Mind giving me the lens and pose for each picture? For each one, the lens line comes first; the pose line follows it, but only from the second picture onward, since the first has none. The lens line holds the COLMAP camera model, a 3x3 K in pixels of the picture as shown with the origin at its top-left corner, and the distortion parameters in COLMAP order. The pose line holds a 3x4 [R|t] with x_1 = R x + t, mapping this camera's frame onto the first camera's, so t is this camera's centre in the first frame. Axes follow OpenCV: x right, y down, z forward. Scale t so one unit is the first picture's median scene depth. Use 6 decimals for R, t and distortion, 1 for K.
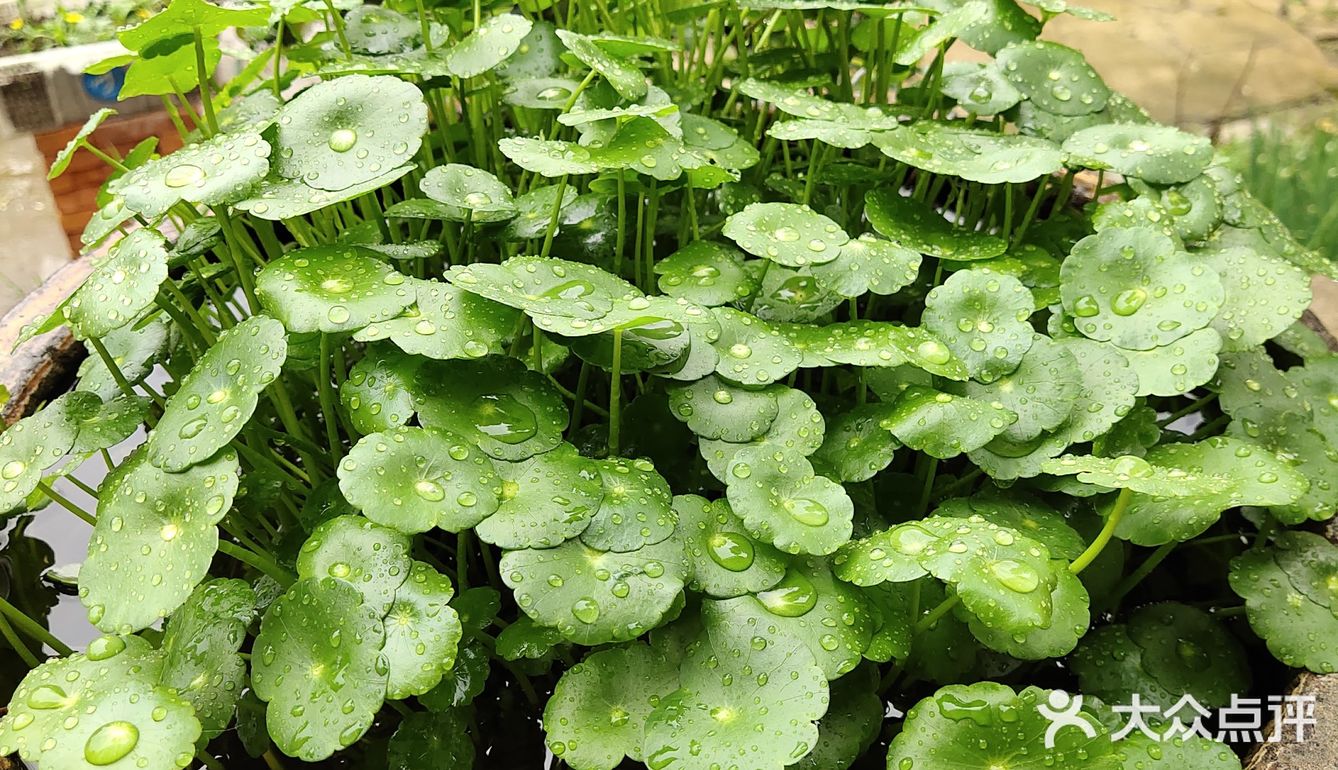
lens RADIAL K [[1483.7, 0, 567.6], [0, 1483.7, 344.5], [0, 0, 1]] dist [0.148032, -0.416330]
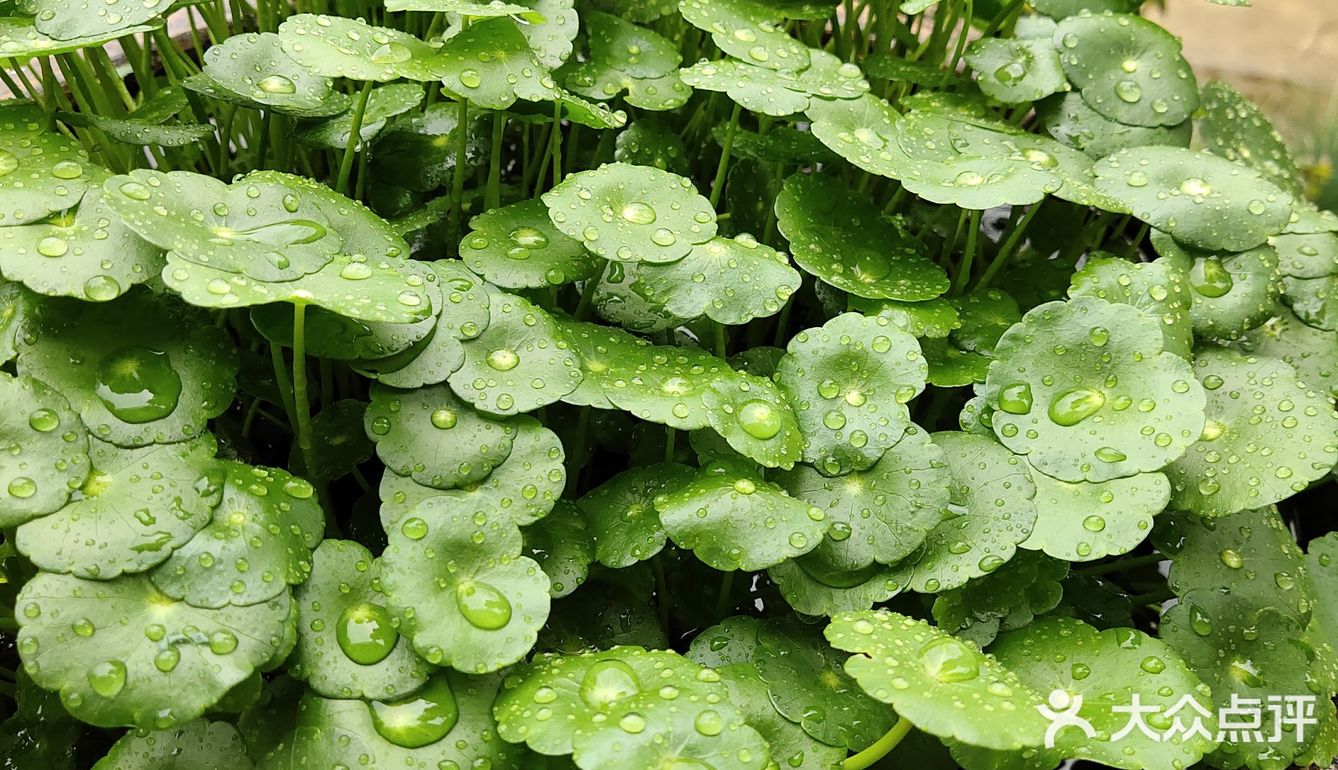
lens RADIAL K [[1483.7, 0, 567.6], [0, 1483.7, 344.5], [0, 0, 1]] dist [0.148032, -0.416330]
pose [[0.962754, 0.220752, -0.156123, 0.252811], [-0.204670, 0.972322, 0.112698, -0.090009], [0.176680, -0.076547, 0.981287, 0.268659]]
